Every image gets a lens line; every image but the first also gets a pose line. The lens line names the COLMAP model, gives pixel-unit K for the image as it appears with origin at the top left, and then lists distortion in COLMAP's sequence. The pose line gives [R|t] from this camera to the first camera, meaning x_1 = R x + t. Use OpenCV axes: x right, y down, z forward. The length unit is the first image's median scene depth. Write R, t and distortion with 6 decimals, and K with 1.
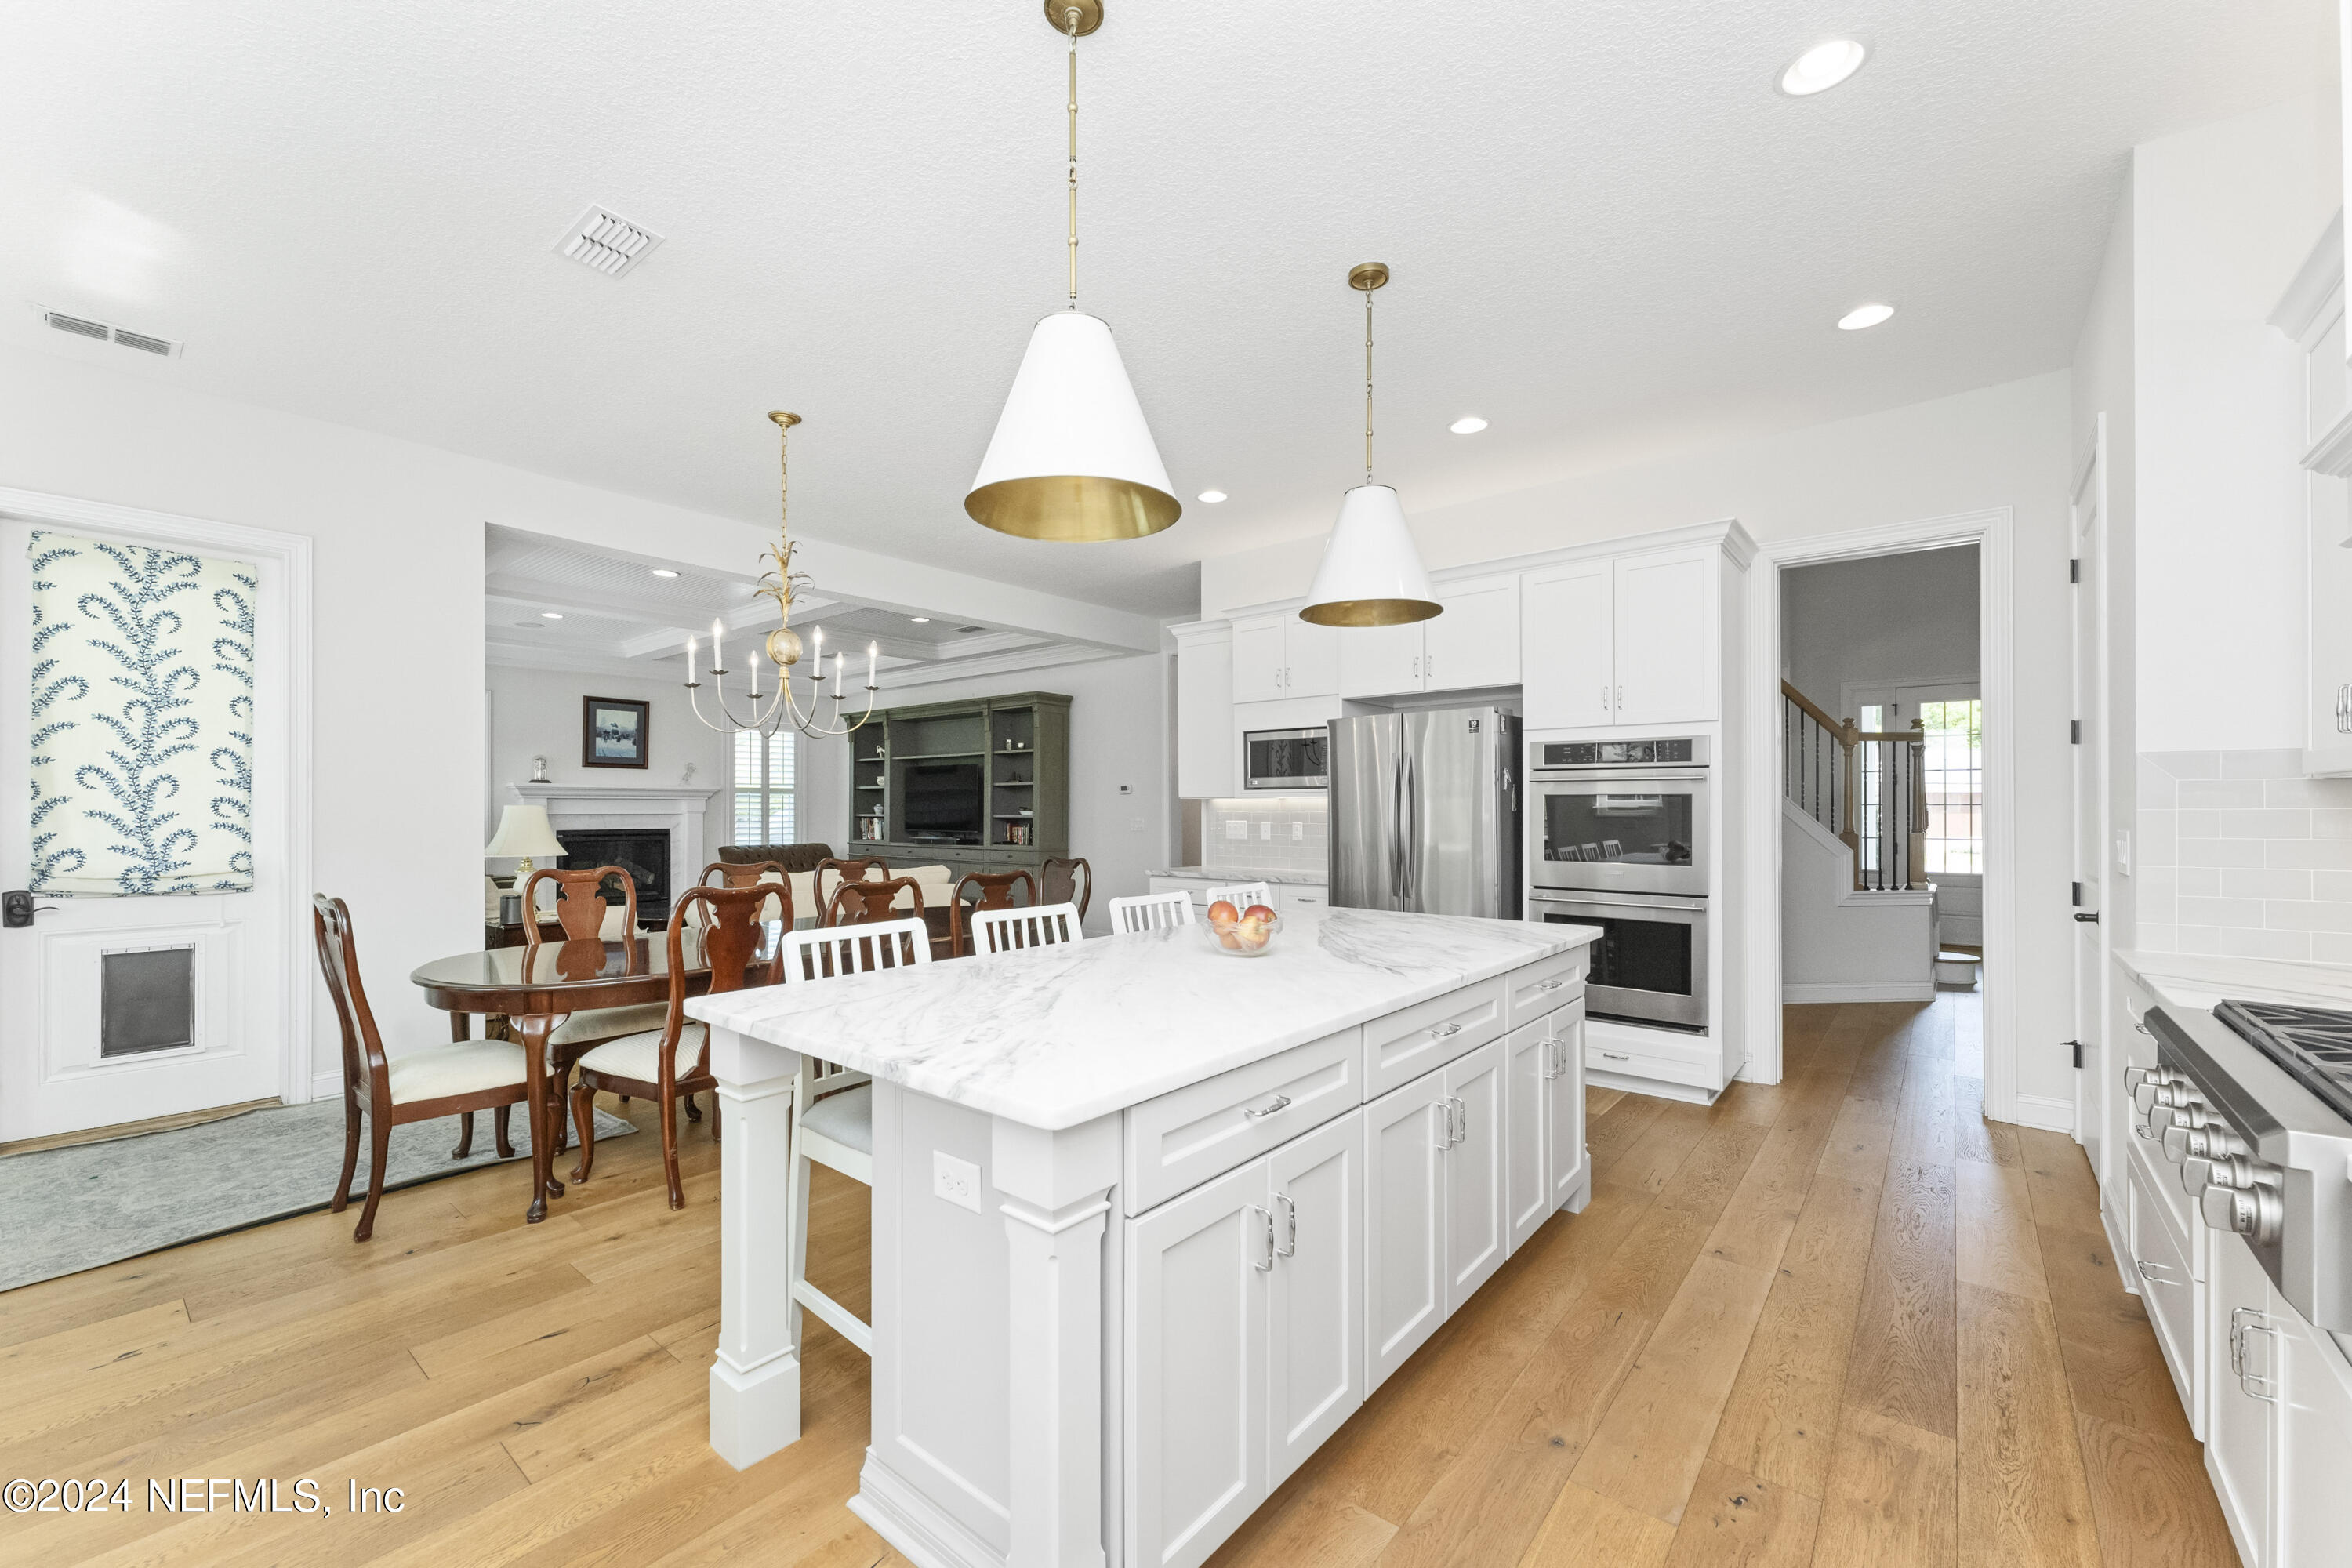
lens RADIAL K [[939.6, 0, 1181.8], [0, 939.6, 807.7], [0, 0, 1]] dist [-0.000541, -0.000625]
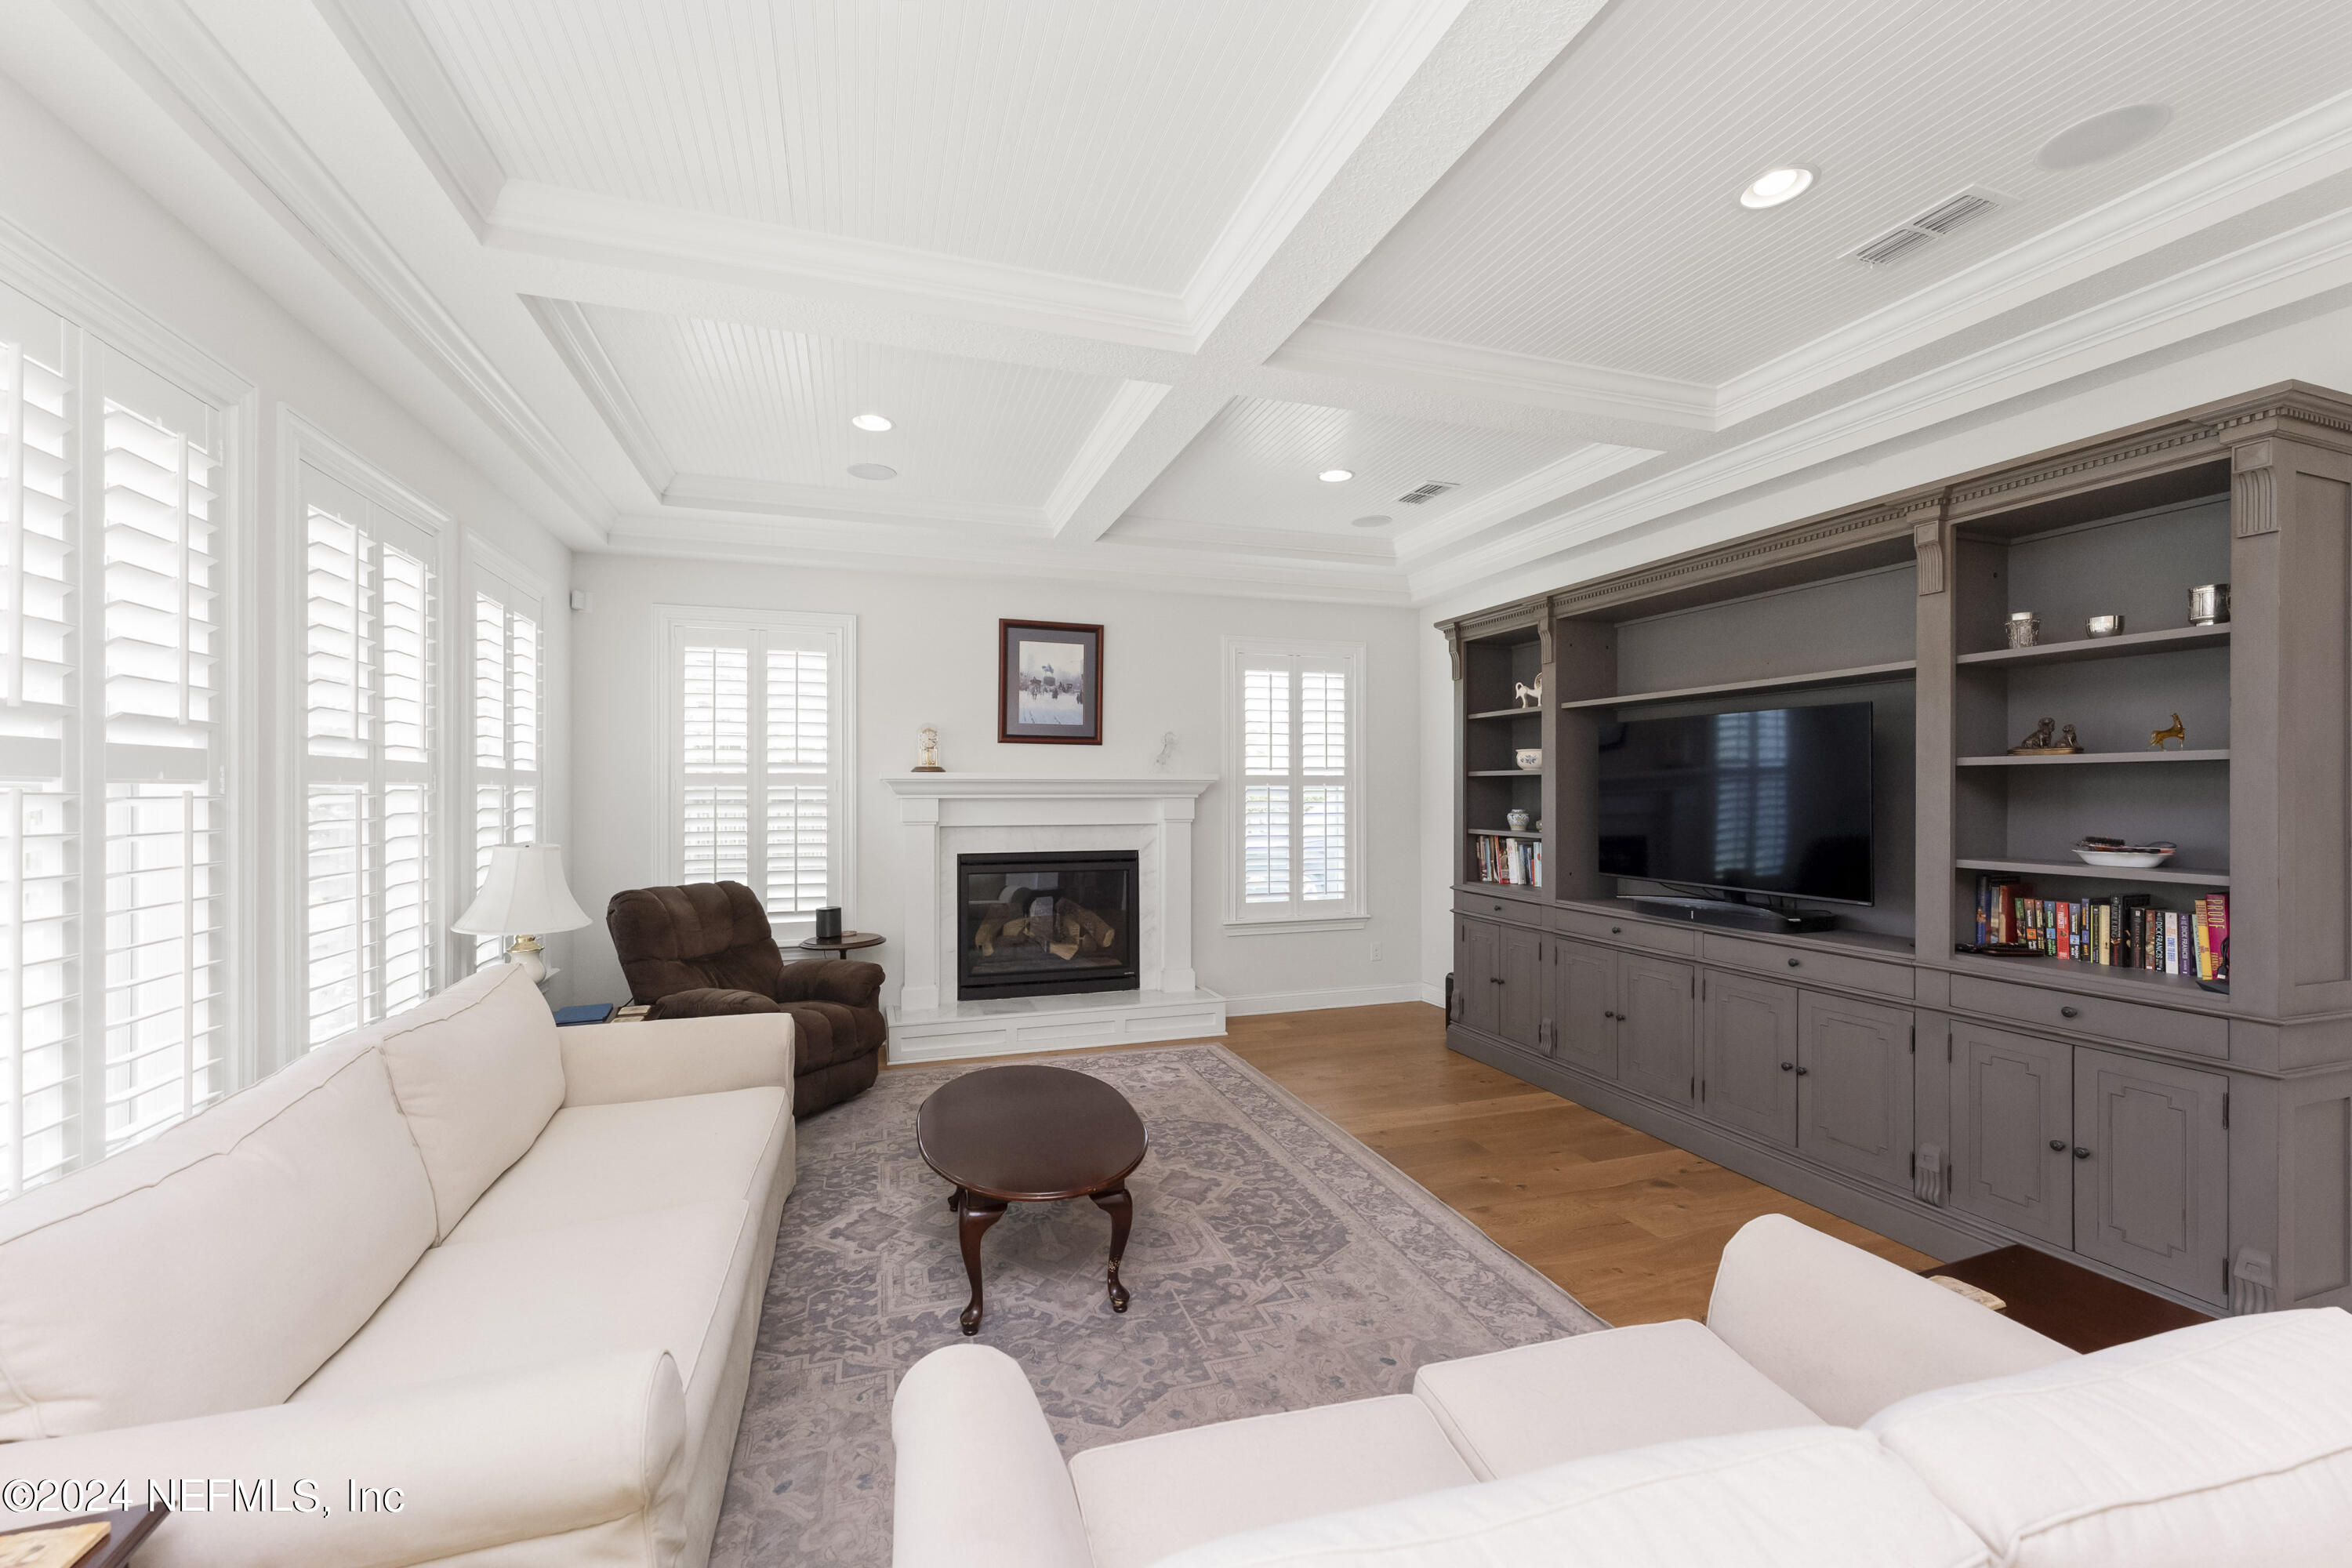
lens RADIAL K [[939.6, 0, 1175.3], [0, 939.6, 786.2], [0, 0, 1]] dist [-0.000541, -0.000625]
pose [[0.848565, -0.002849, -0.529083, -0.241282], [0.002569, 0.999996, -0.001265, -0.016144], [0.529084, -0.000285, 0.848569, 0.564194]]
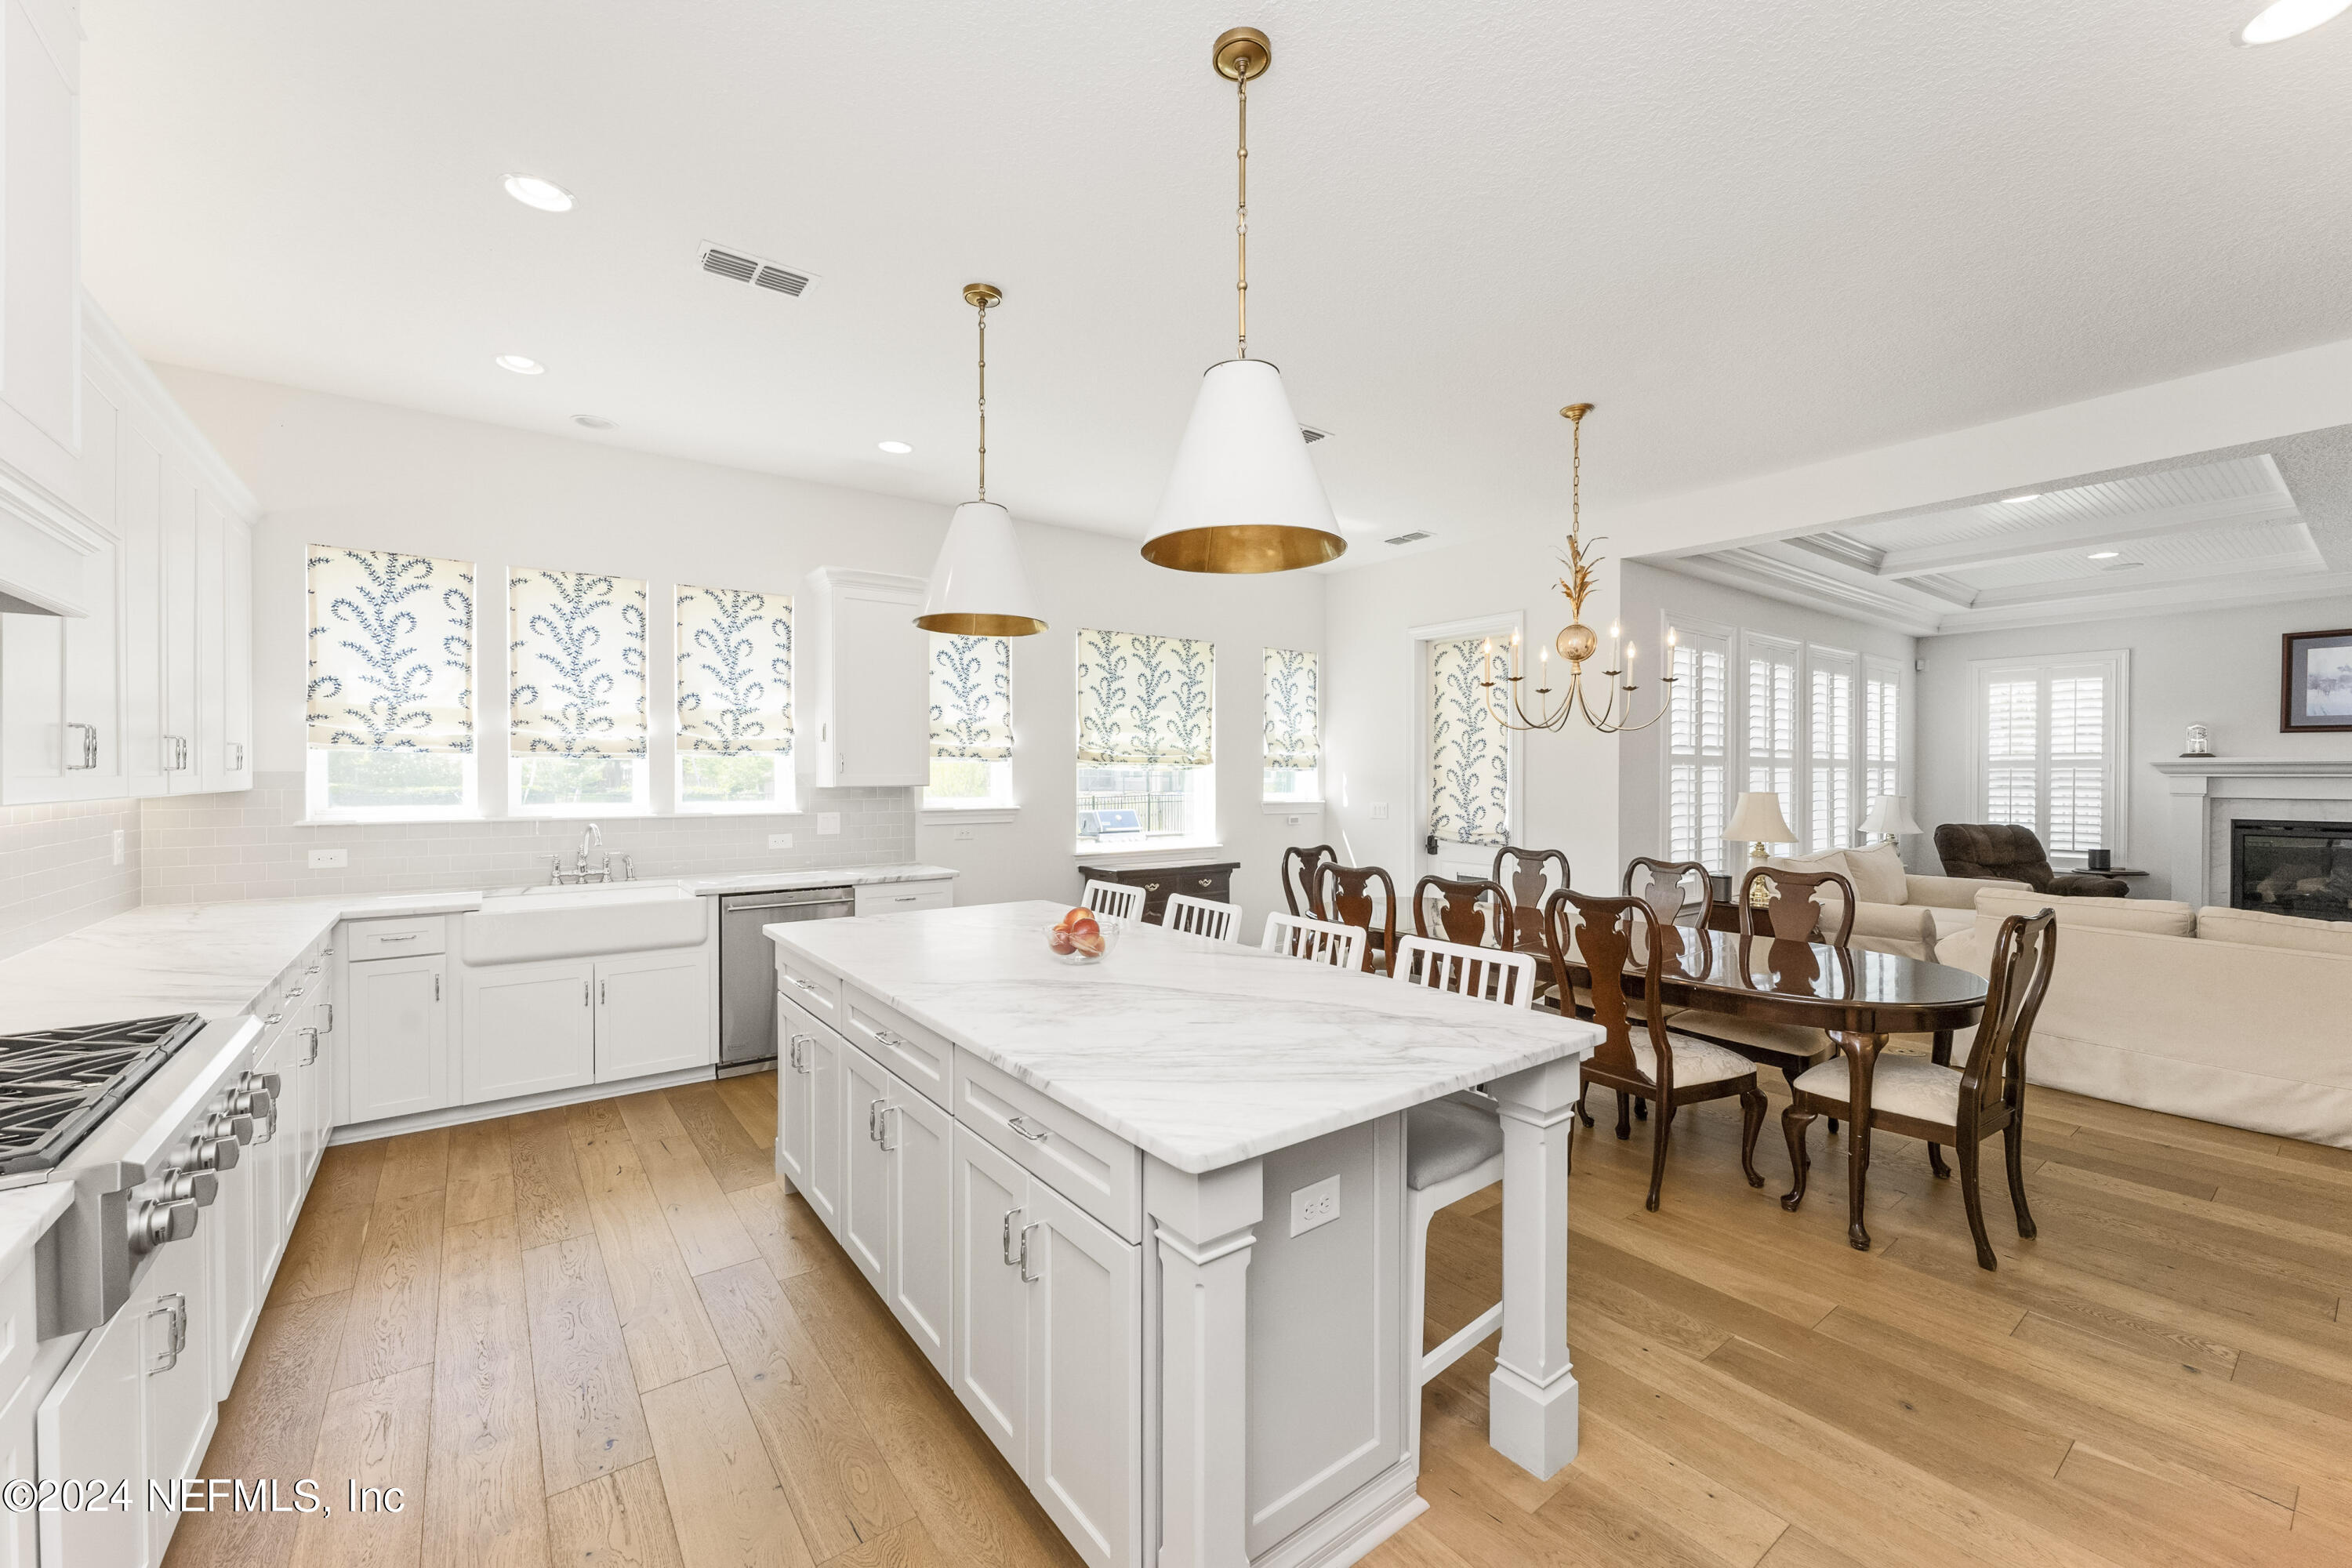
lens RADIAL K [[939.6, 0, 1164.8], [0, 939.6, 783.0], [0, 0, 1]] dist [-0.000541, -0.000625]
pose [[-0.240533, 0.005282, -0.970627, 0.257649], [0.002004, 0.999986, 0.004946, -0.010362], [0.970639, -0.000755, -0.240540, 0.340717]]
